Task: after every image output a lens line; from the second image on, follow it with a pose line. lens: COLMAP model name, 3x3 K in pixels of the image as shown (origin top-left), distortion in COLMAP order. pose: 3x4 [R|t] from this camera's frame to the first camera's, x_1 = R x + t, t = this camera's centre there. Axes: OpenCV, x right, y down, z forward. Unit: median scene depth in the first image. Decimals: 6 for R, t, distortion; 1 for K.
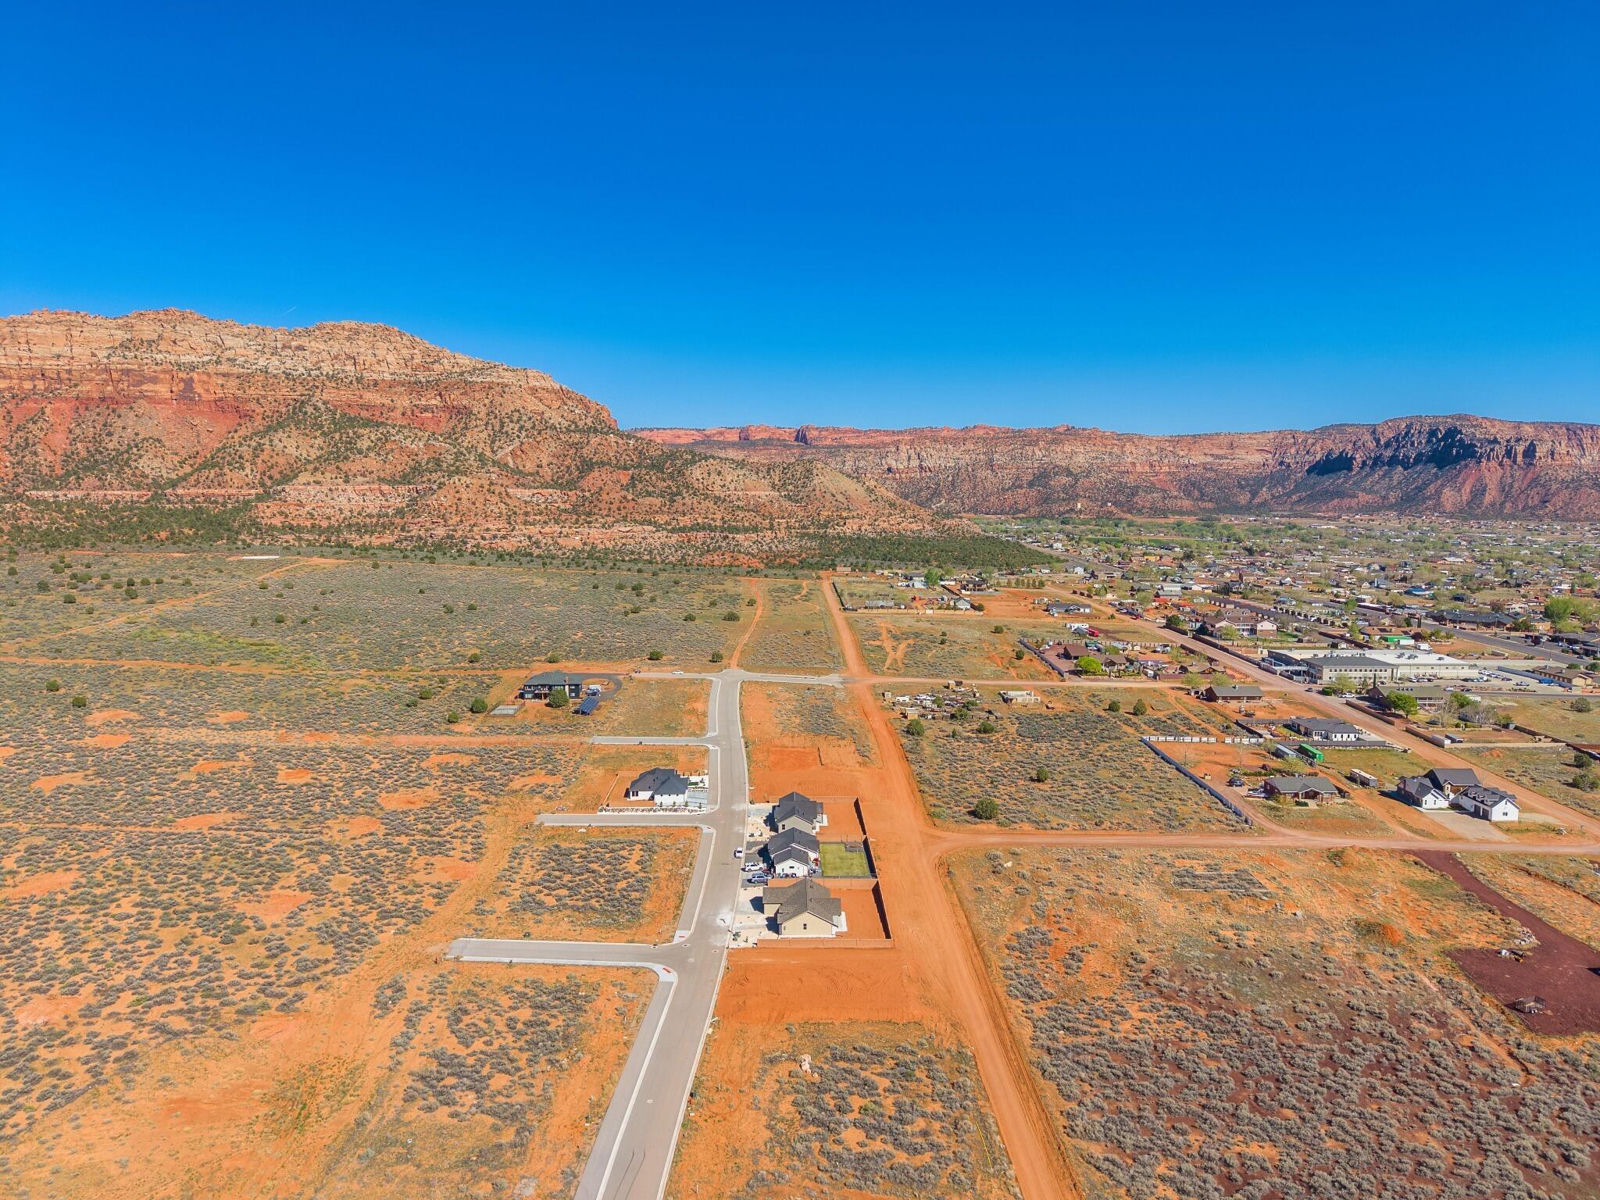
lens RADIAL K [[1067.4, 0, 794.9], [0, 1067.4, 595.6], [0, 0, 1]] dist [0.032387, -0.027315]
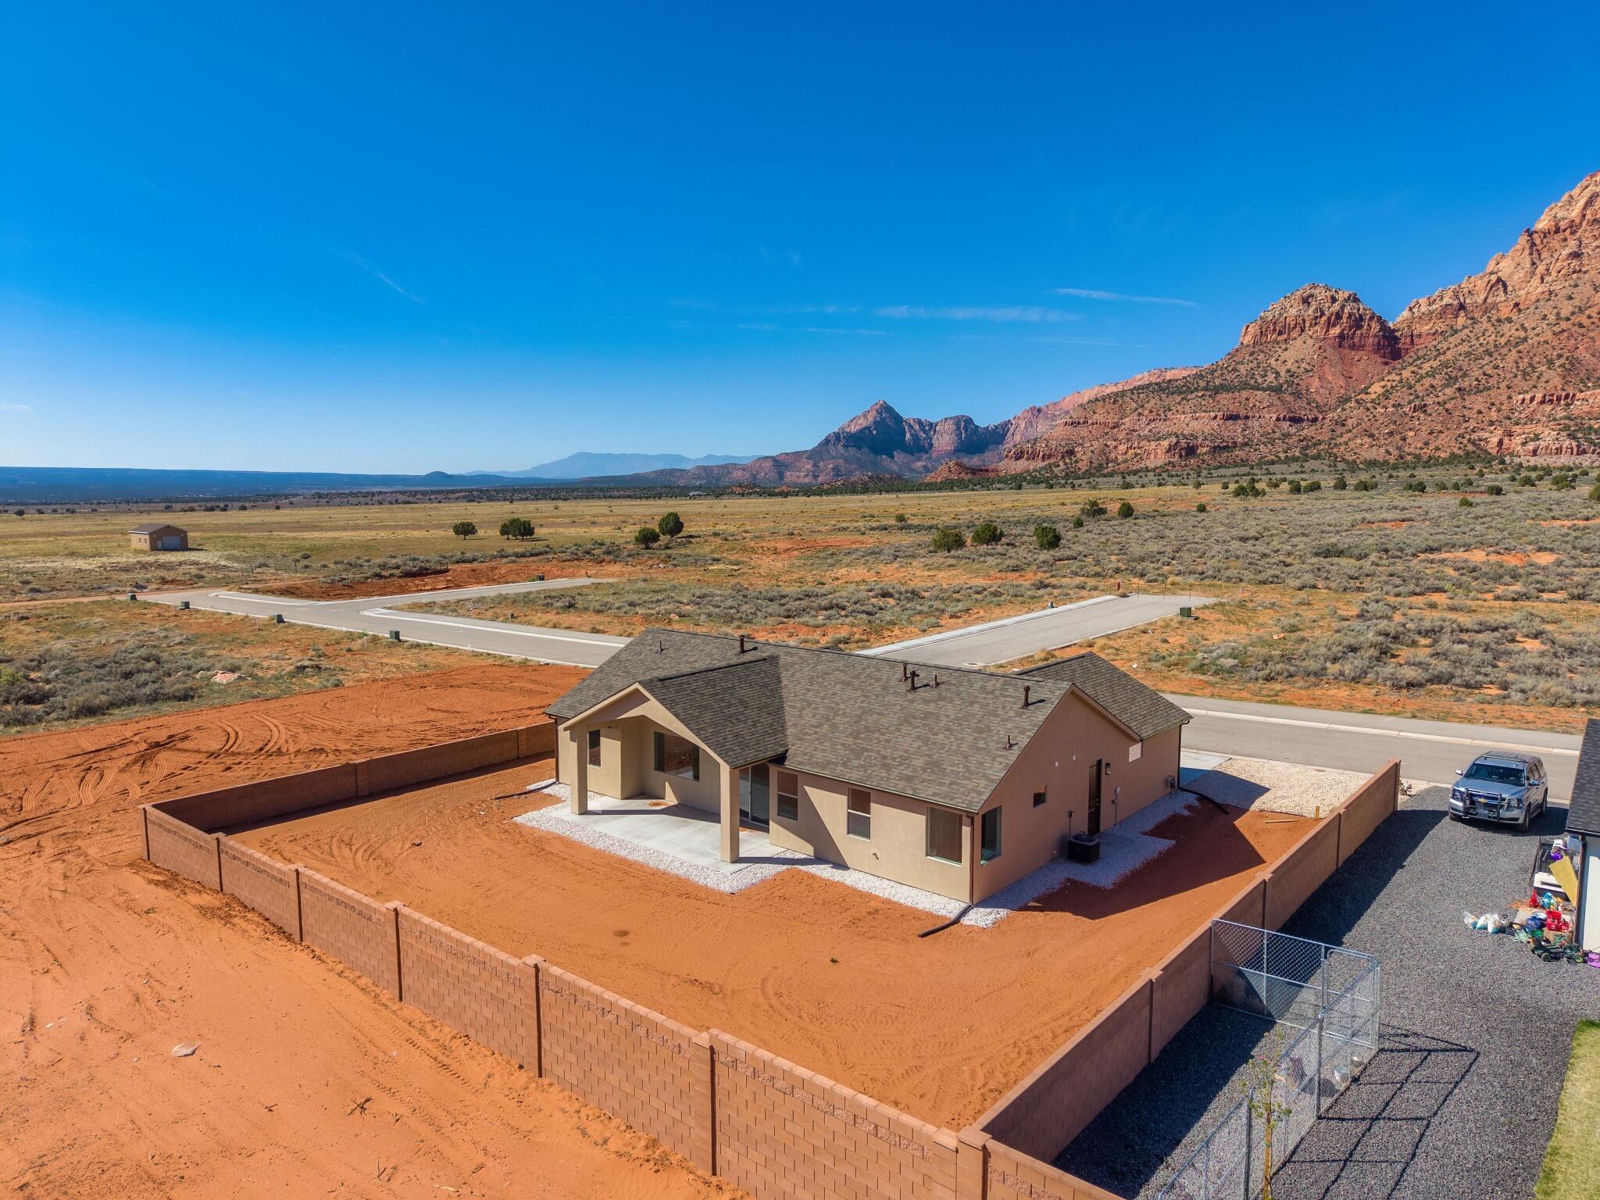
lens RADIAL K [[1064.7, 0, 791.7], [0, 1064.7, 618.8], [0, 0, 1]] dist [0.007093, -0.008889]
pose [[-0.658054, 0.097109, -0.746682, 0.018256], [-0.075246, 0.978204, 0.193534, 0.033301], [0.749201, 0.183541, -0.636404, 0.150132]]
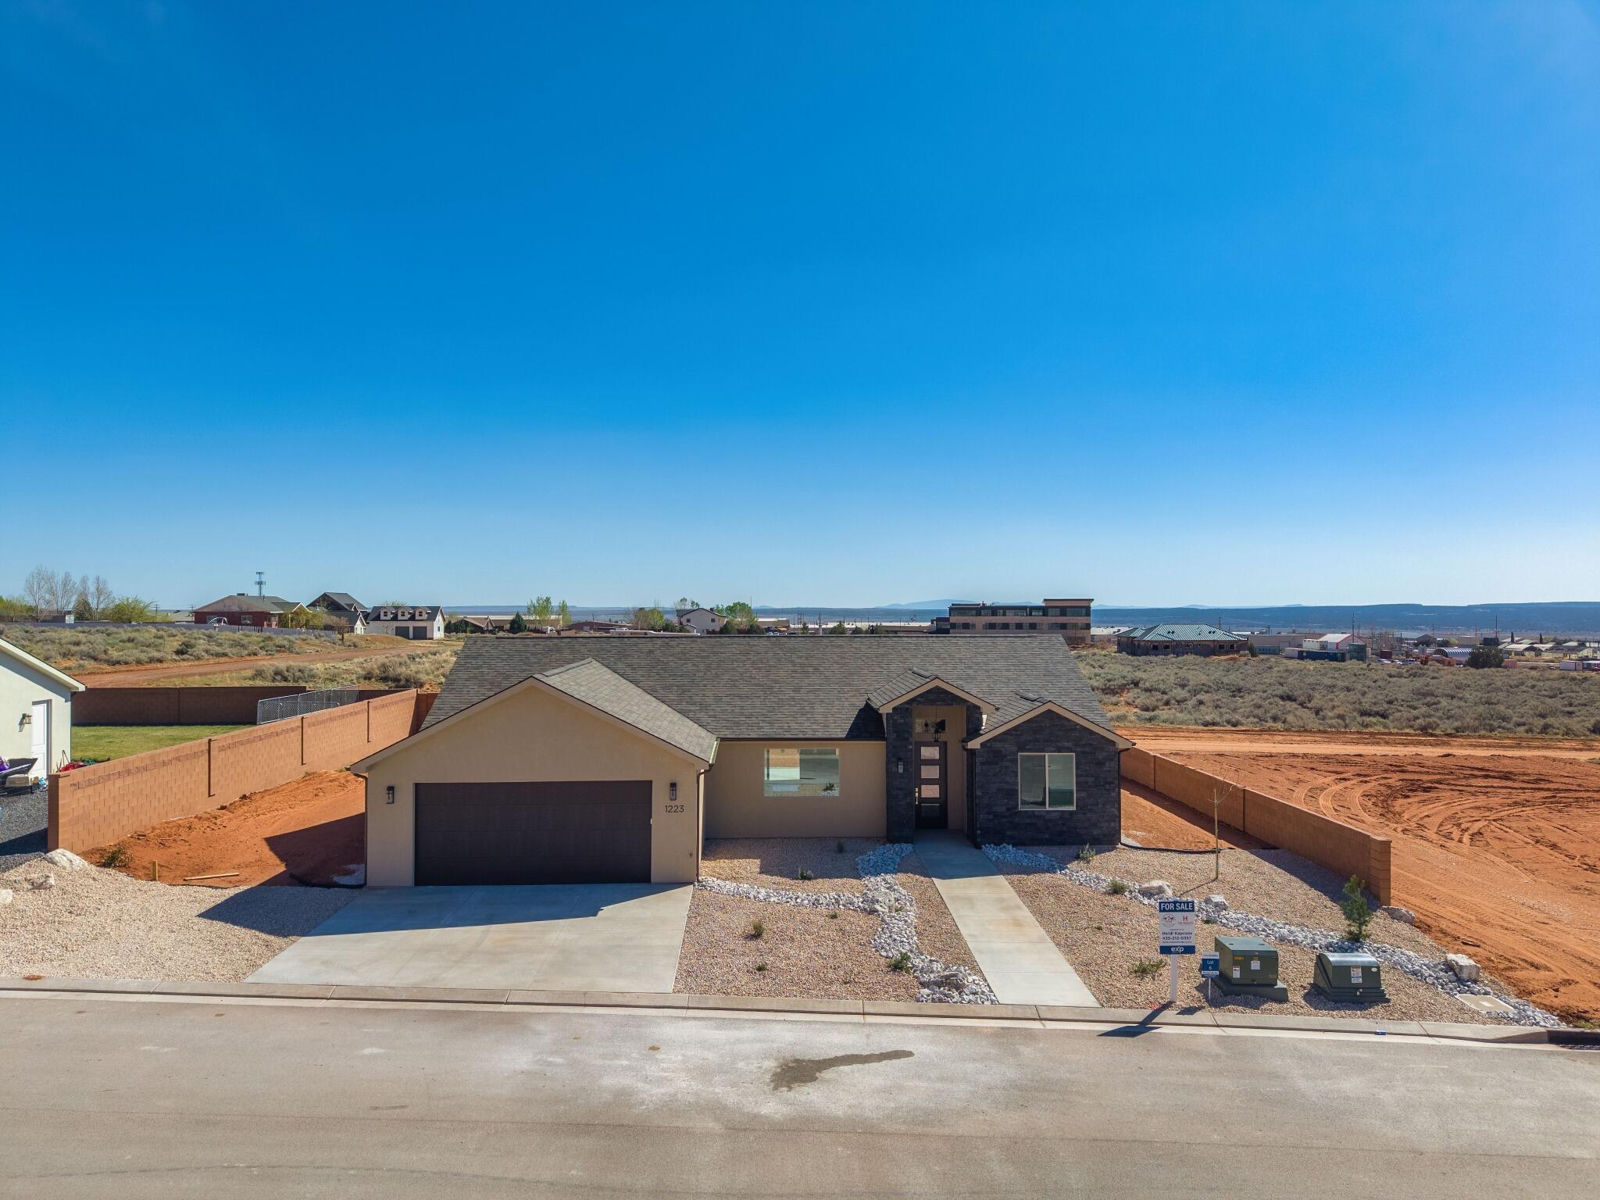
lens RADIAL K [[1072.9, 0, 799.2], [0, 1072.9, 607.8], [0, 0, 1]] dist [0.017051, -0.020461]
pose [[-0.030553, 0.000597, 0.999533, -0.018197], [0.103819, 0.994593, 0.002580, 0.037592], [-0.994127, 0.103850, -0.030450, 0.136836]]
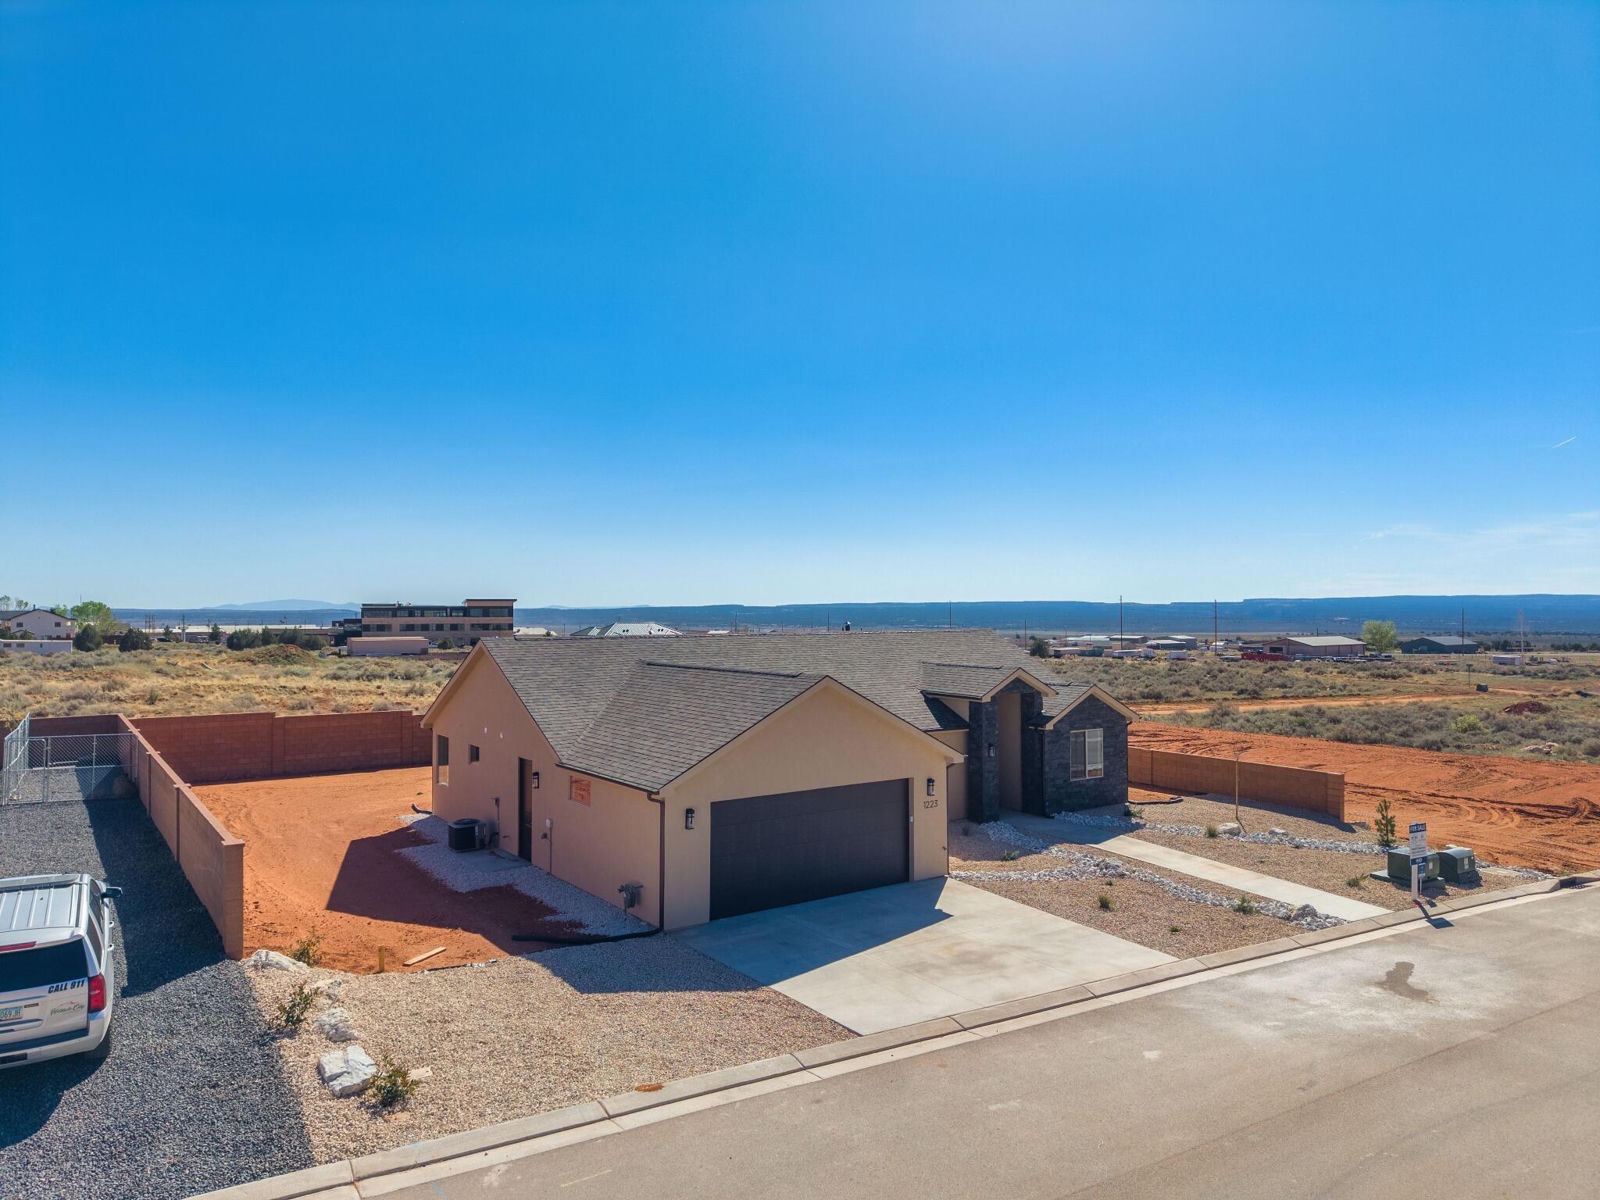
lens RADIAL K [[1073.8, 0, 800.0], [0, 1073.8, 600.0], [0, 0, 1]] dist [0.028234, -0.000817]
pose [[-0.577552, 0.007355, 0.816321, -0.014699], [0.086256, 0.994912, 0.052063, 0.036483], [-0.811784, 0.100482, -0.575247, 0.147742]]
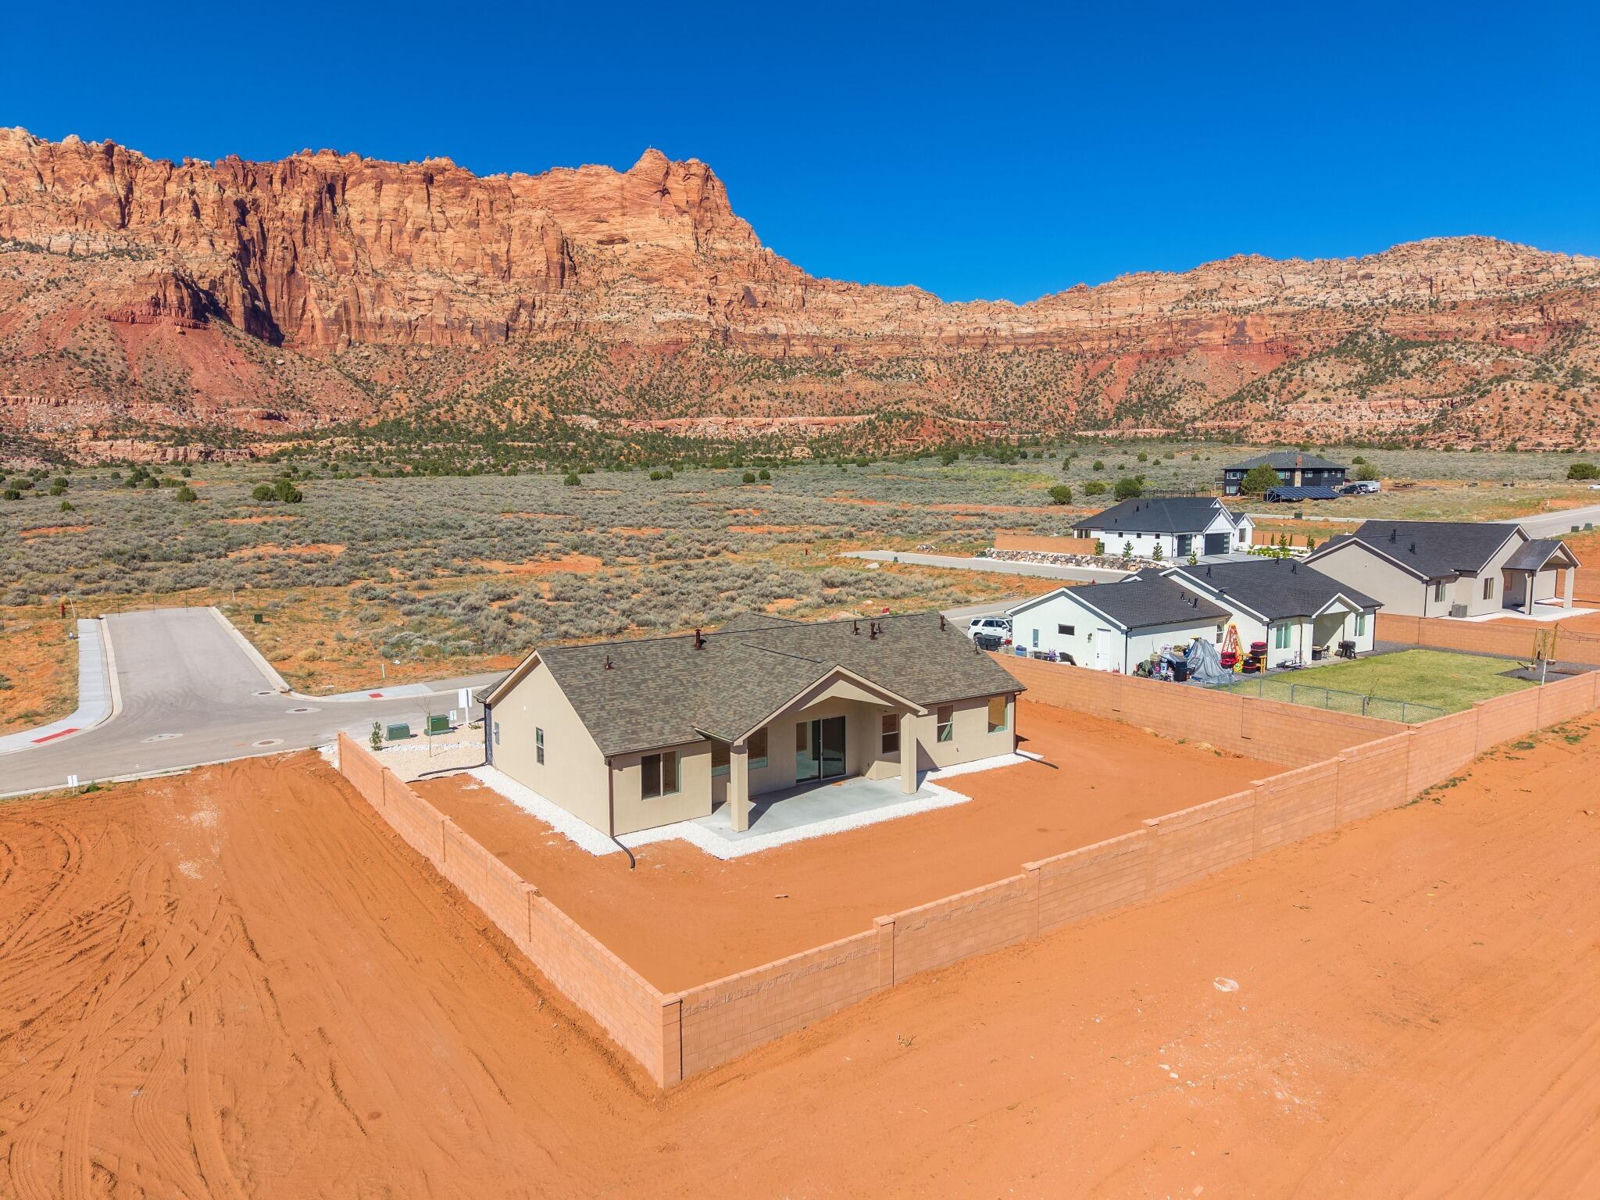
lens RADIAL K [[1067.4, 0, 803.5], [0, 1067.4, 597.5], [0, 0, 1]] dist [0.035864, -0.034309]
pose [[0.574780, 0.084799, -0.813902, 0.021980], [-0.083098, 0.995523, 0.045038, 0.036235], [0.814078, 0.041747, 0.579253, 0.123539]]
